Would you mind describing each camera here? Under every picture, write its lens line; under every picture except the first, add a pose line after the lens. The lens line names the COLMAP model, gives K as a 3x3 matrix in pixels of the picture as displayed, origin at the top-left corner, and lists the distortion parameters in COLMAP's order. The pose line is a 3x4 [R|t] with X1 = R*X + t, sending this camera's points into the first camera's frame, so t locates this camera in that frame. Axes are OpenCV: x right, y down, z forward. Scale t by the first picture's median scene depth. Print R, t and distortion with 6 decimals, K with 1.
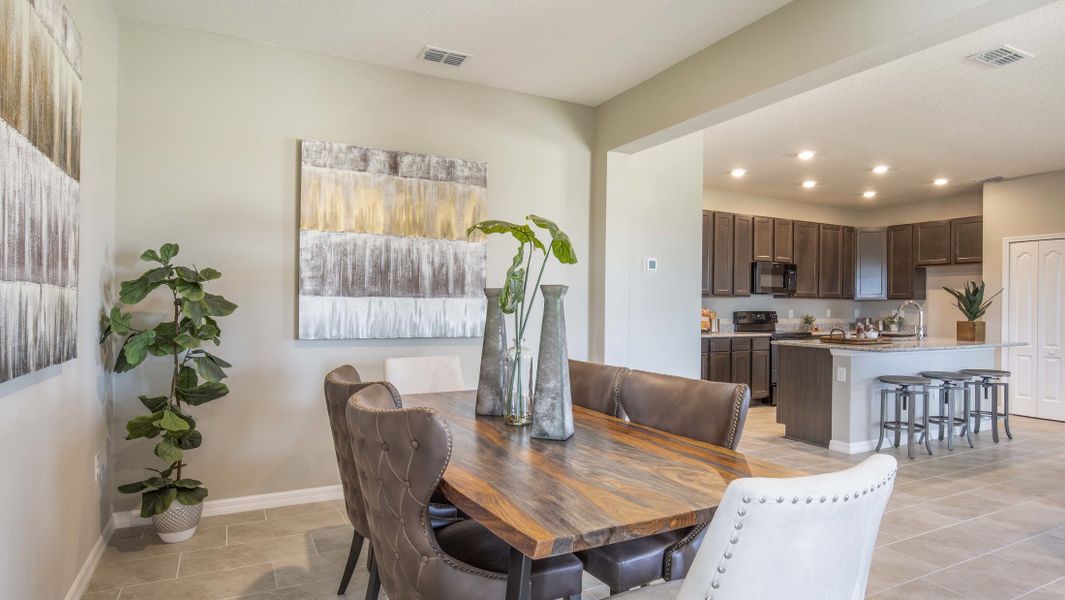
lens RADIAL K [[599.8, 0, 536.4], [0, 599.8, 303.3], [0, 0, 1]] dist [0.000080, 0.002045]
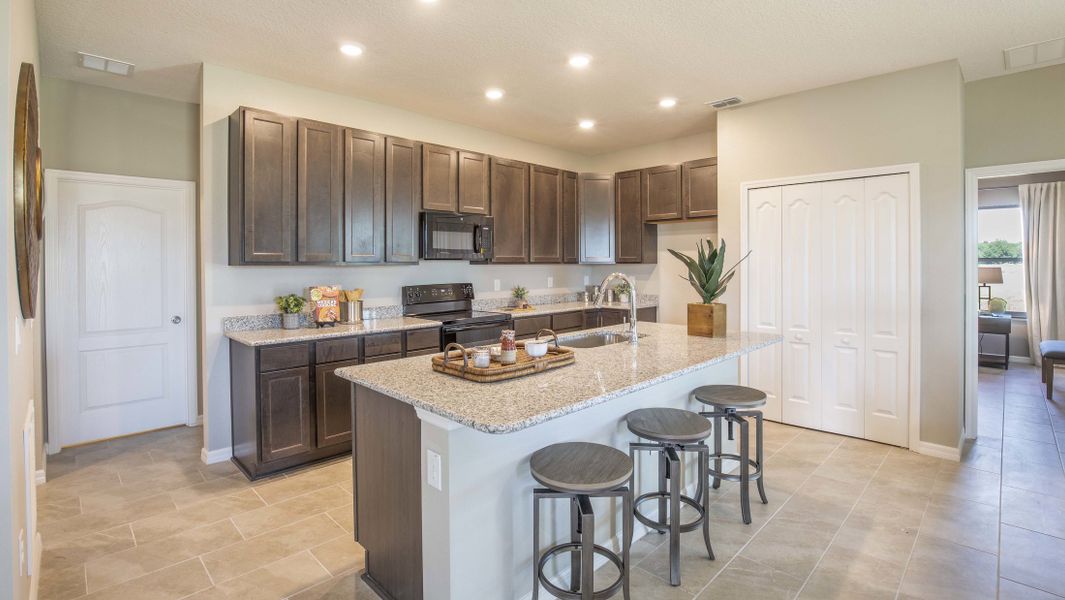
lens RADIAL K [[485.8, 0, 524.6], [0, 485.8, 262.4], [0, 0, 1]] dist [-0.020753, -0.000164]
pose [[0.962128, -0.012988, 0.272287, 0.320018], [0.012476, 0.999916, 0.003612, -0.013604], [-0.272311, -0.000078, 0.962209, 0.447828]]
